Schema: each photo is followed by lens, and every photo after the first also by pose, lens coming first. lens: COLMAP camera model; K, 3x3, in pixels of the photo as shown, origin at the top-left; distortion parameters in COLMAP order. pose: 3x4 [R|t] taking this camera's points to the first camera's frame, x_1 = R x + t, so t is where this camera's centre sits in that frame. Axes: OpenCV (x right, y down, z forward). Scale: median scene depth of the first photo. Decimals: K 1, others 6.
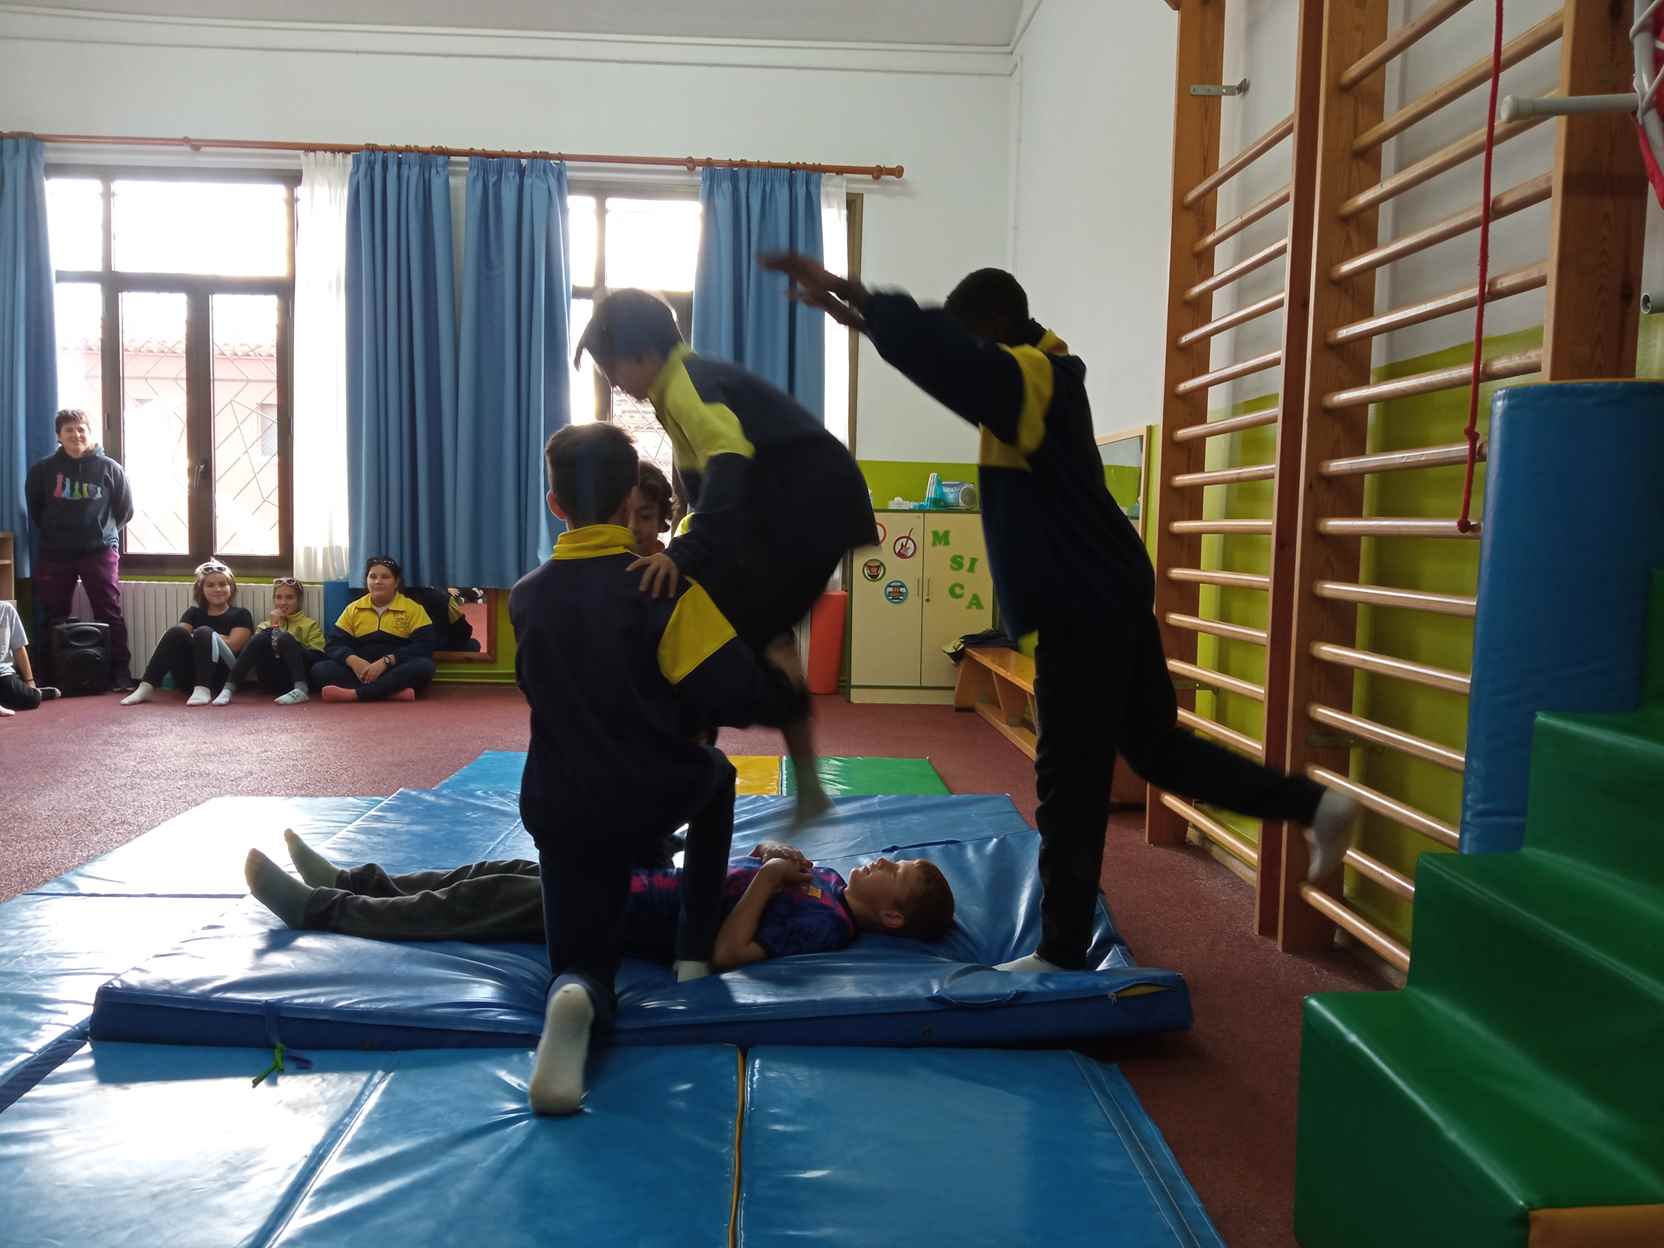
lens RADIAL K [[1414.6, 0, 826.3], [0, 1414.6, 634.0], [0, 0, 1]] dist [0.099930, -0.126833]
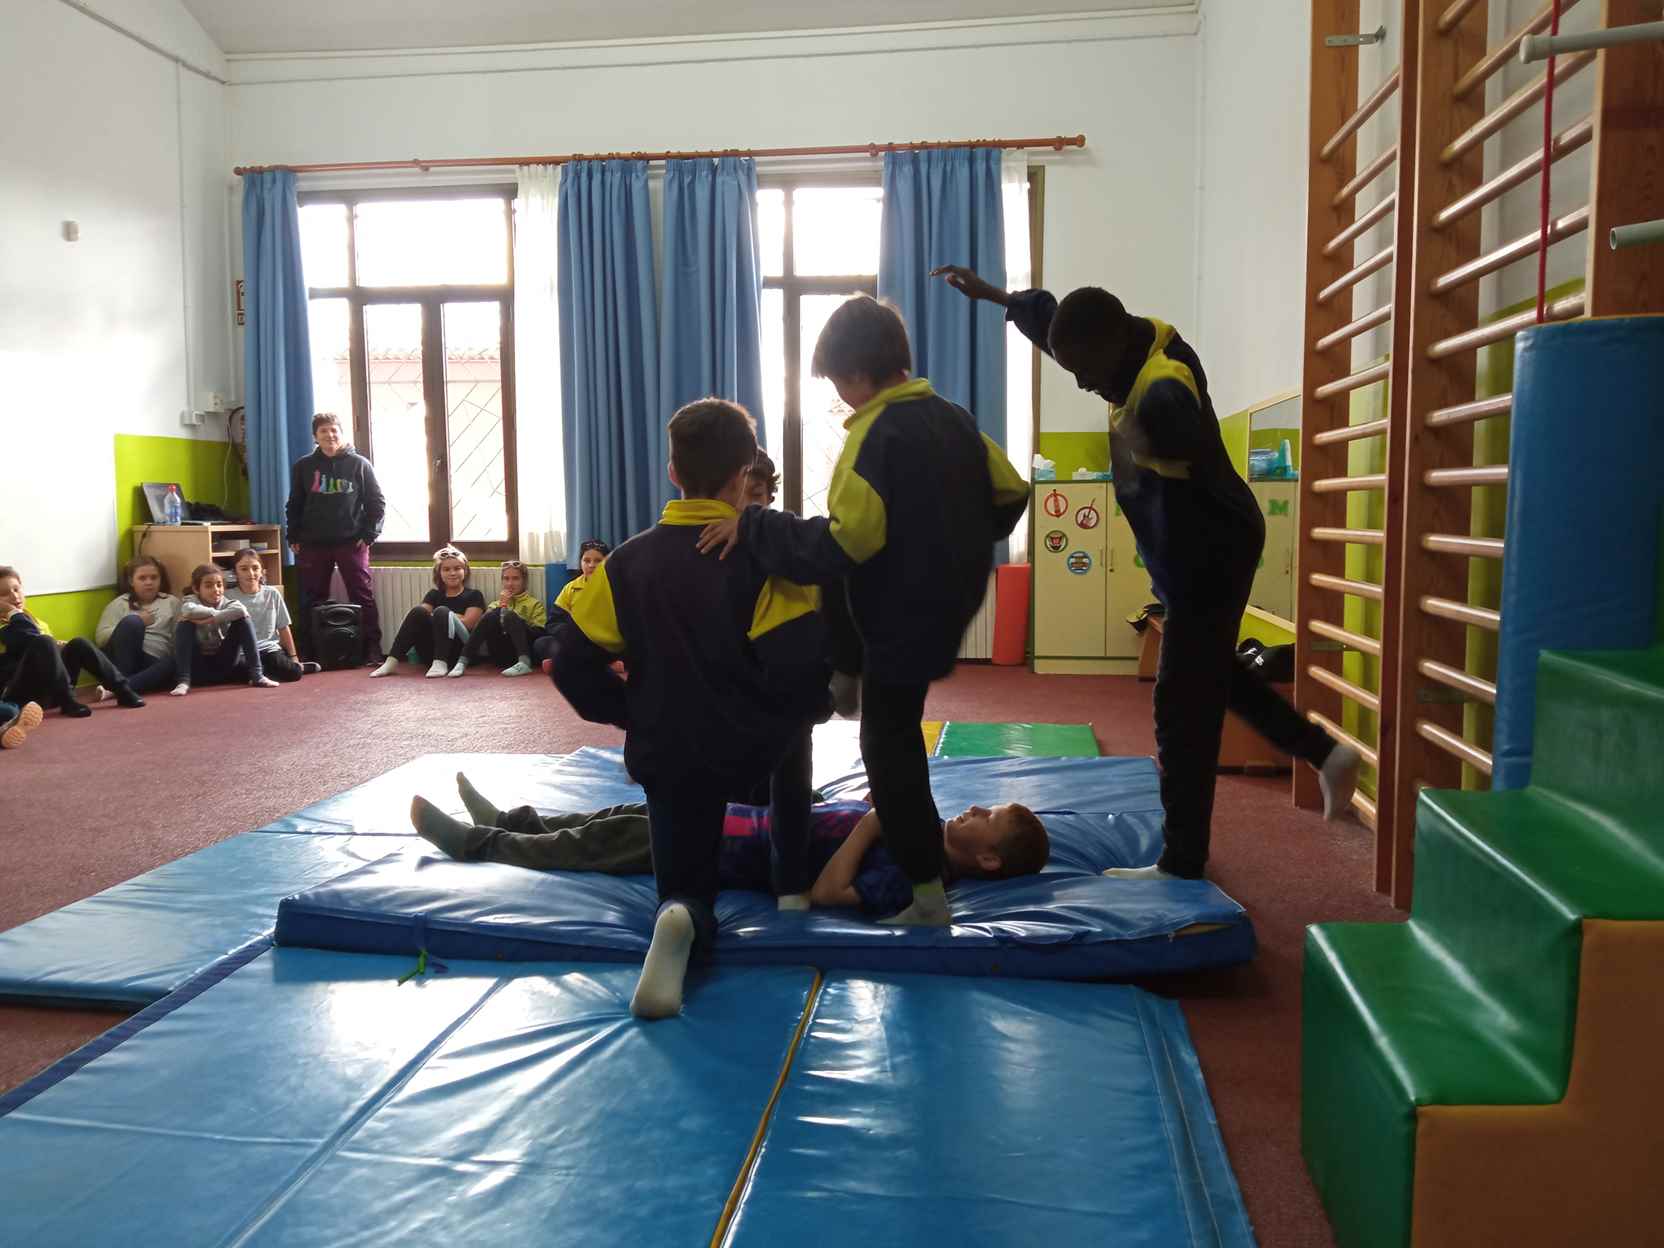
lens RADIAL K [[1414.6, 0, 810.8], [0, 1414.6, 631.8], [0, 0, 1]] dist [0.099930, -0.126833]
pose [[0.983328, -0.010387, -0.181543, 0.080970], [0.012472, 0.999869, 0.010349, 0.011716], [0.181412, -0.012441, 0.983328, -0.041553]]
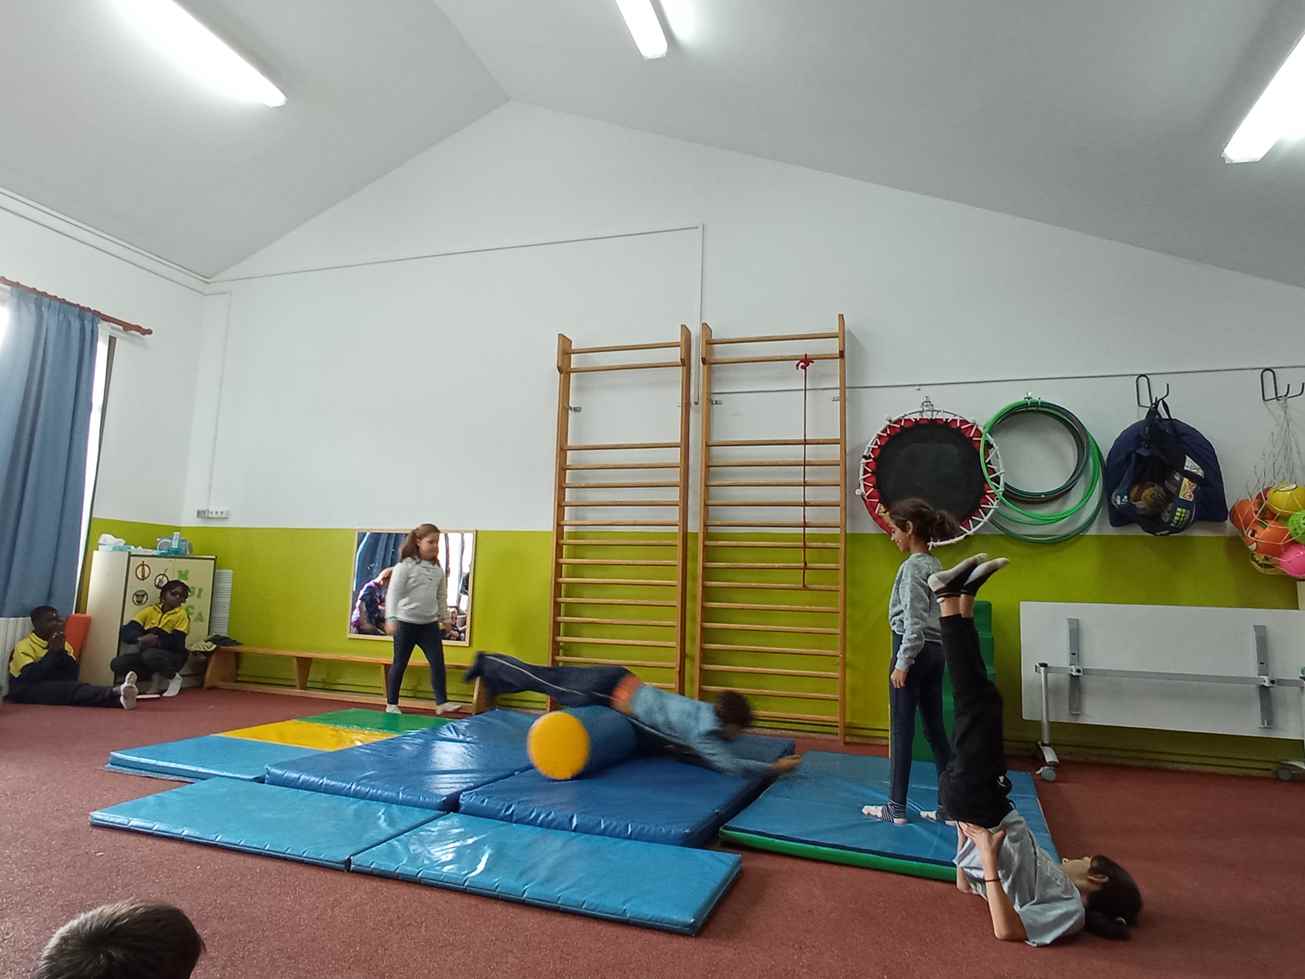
lens RADIAL K [[861.4, 0, 618.3], [0, 861.4, 489.9], [0, 0, 1]] dist [-0.067363, 0.044216]
pose [[0.335707, 0.113714, 0.935078, -1.124333], [0.037319, 0.990302, -0.133828, -0.034402], [-0.941227, 0.079823, 0.328207, 0.457508]]
